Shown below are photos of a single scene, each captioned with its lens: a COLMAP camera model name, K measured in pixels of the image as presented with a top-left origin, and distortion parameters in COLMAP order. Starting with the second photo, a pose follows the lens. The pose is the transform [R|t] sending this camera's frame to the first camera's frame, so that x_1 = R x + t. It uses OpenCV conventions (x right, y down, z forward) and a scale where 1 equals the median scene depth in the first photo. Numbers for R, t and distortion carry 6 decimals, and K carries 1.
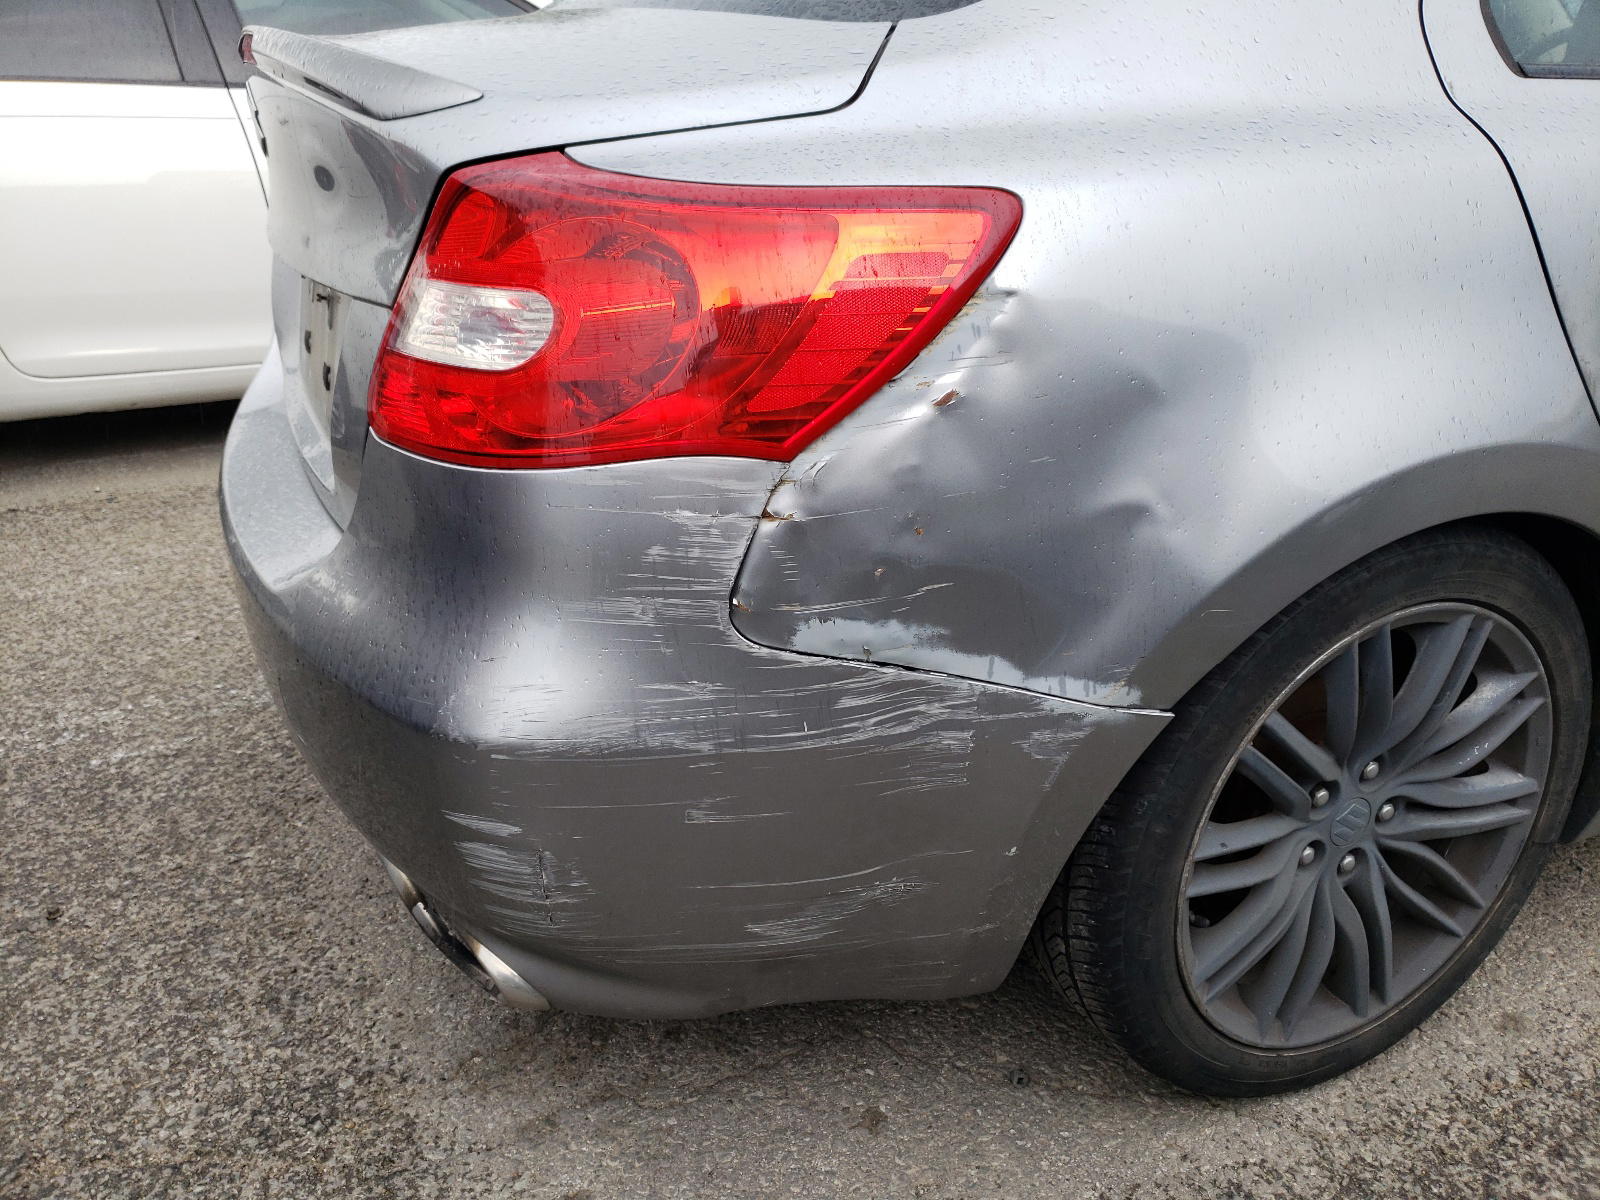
lens RADIAL K [[1234.7, 0, 800.0], [0, 1234.7, 600.0], [0, 0, 1]] dist [-0.009399, 0.032626]
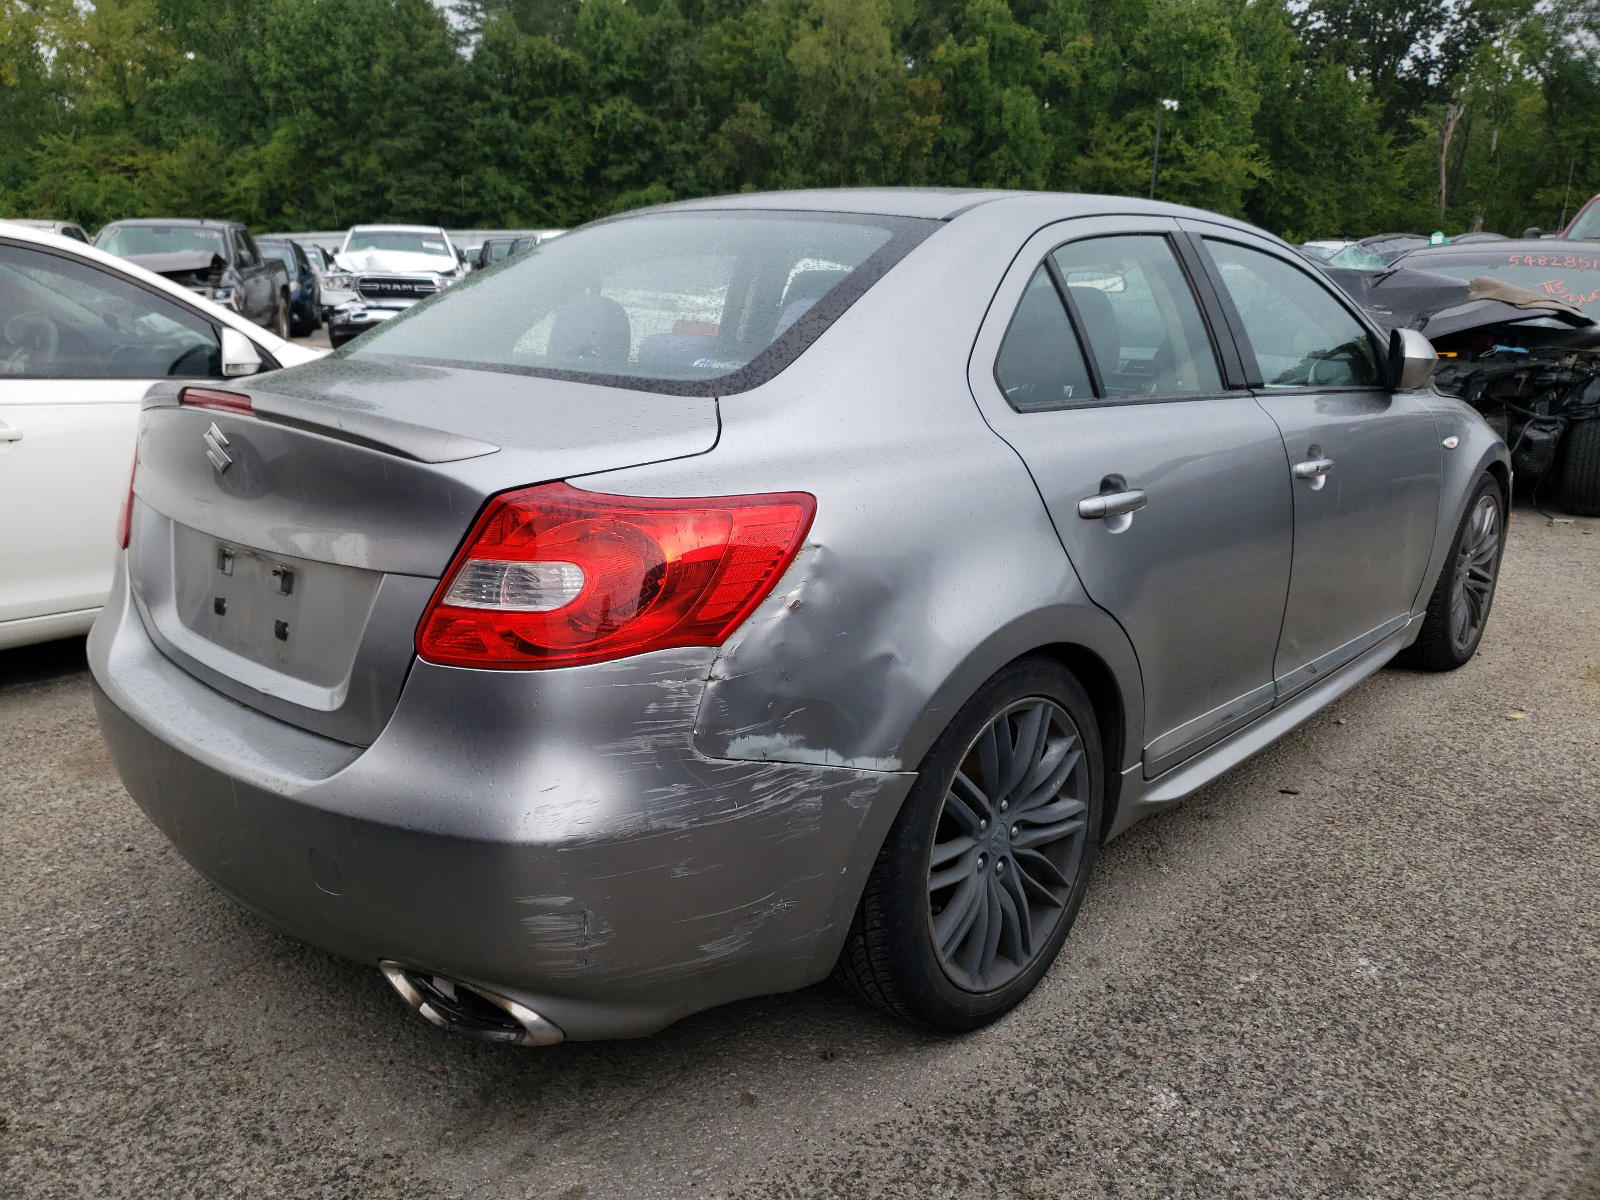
lens RADIAL K [[1088.6, 0, 800.0], [0, 1088.6, 600.0], [0, 0, 1]] dist [0.005637, 0.001960]
pose [[0.929260, -0.081396, 0.360349, -0.400283], [0.141544, 0.979436, -0.143774, 0.052933], [-0.341236, 0.184608, 0.921671, -0.412088]]
